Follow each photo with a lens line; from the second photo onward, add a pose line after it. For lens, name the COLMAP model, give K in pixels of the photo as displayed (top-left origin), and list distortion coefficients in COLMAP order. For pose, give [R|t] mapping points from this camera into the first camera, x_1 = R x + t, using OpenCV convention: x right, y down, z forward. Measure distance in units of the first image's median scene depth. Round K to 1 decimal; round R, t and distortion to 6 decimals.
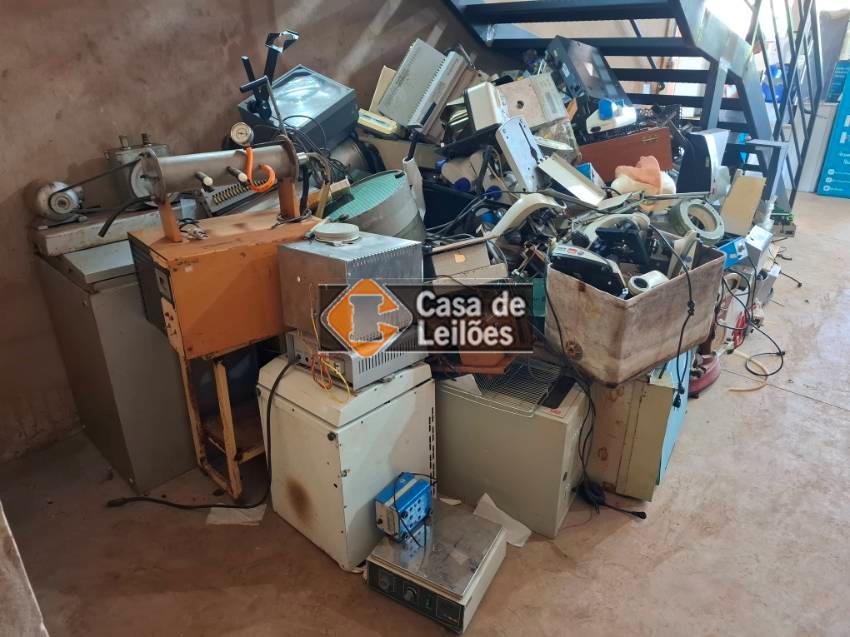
lens RADIAL K [[588.3, 0, 414.3], [0, 588.3, 314.8], [0, 0, 1]] dist [0.062434, -0.067673]
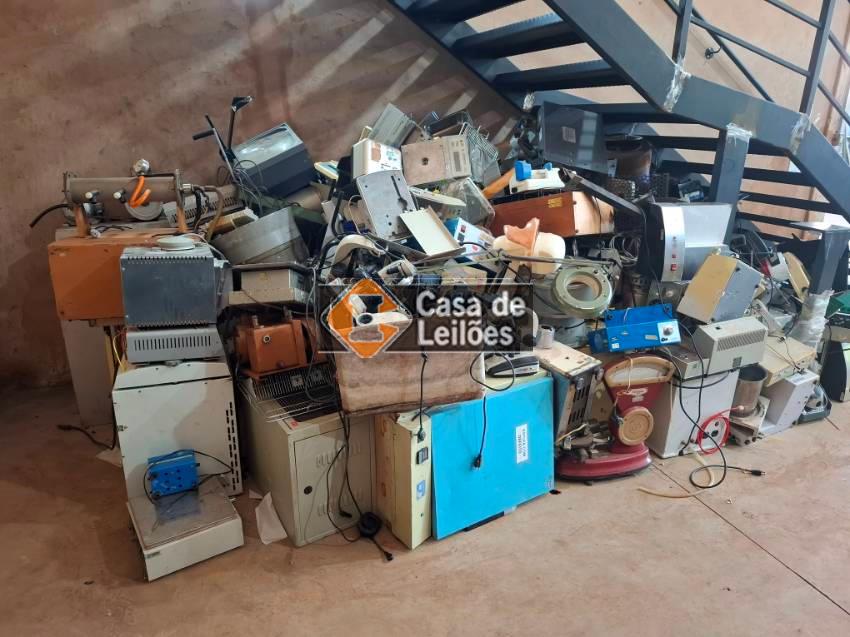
lens RADIAL K [[588.3, 0, 419.8], [0, 588.3, 319.4], [0, 0, 1]] dist [0.062434, -0.067673]
pose [[0.895407, 0.155864, -0.417076, 0.750283], [-0.194677, 0.979493, -0.051904, -0.013806], [0.400433, 0.127671, 0.907388, 0.056803]]
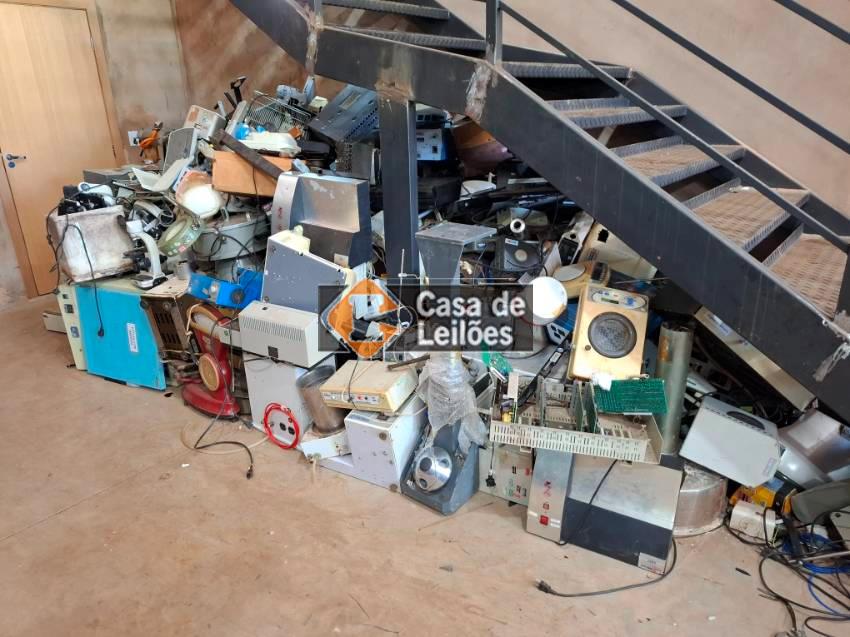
lens RADIAL K [[588.3, 0, 428.3], [0, 588.3, 314.0], [0, 0, 1]] dist [0.062434, -0.067673]
pose [[0.085529, 0.338801, -0.936962, 1.861327], [-0.385559, 0.878395, 0.282429, -0.599760], [0.918710, 0.337099, 0.205756, 1.451783]]
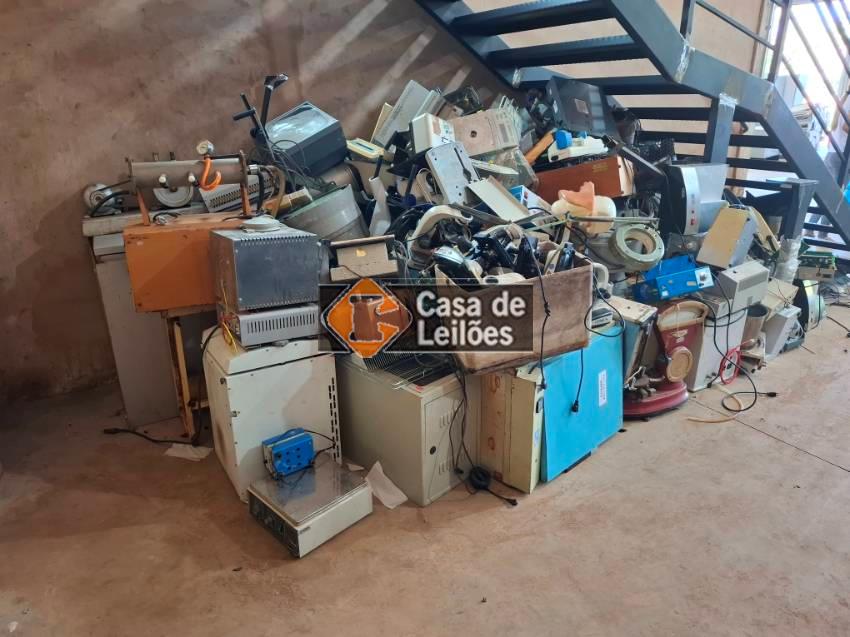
lens RADIAL K [[588.3, 0, 420.8], [0, 588.3, 314.5], [0, 0, 1]] dist [0.062434, -0.067673]
pose [[0.965843, 0.082006, -0.245808, 0.436366], [-0.099880, 0.993120, -0.061130, 0.077205], [0.239104, 0.083593, 0.967389, -0.102993]]
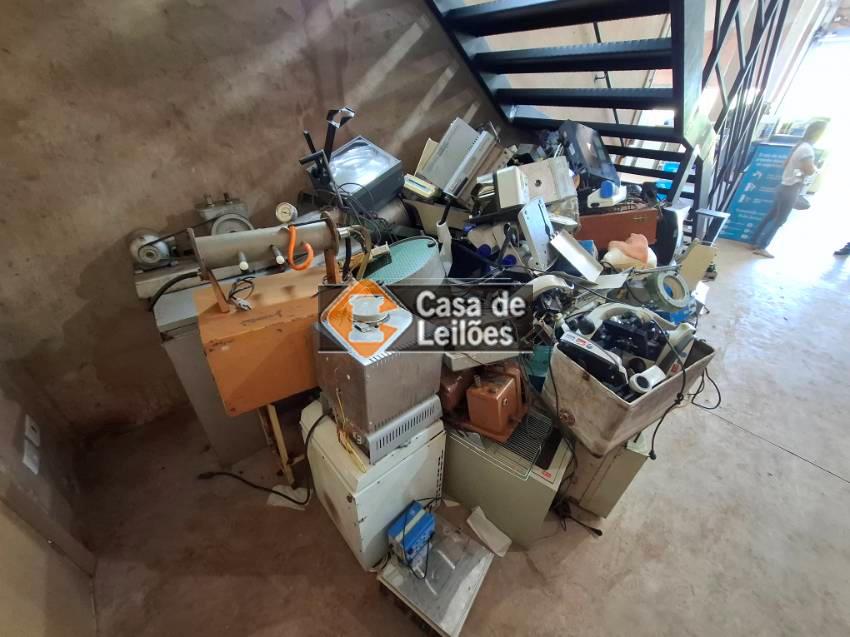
lens RADIAL K [[331.6, 0, 425.5], [0, 331.6, 319.0], [0, 0, 1]] dist [-0.001236, -0.001480]
pose [[0.995843, 0.081244, -0.041186, 0.002392], [-0.074570, 0.986825, 0.143579, -0.183426], [0.052308, -0.139911, 0.988781, 0.326097]]
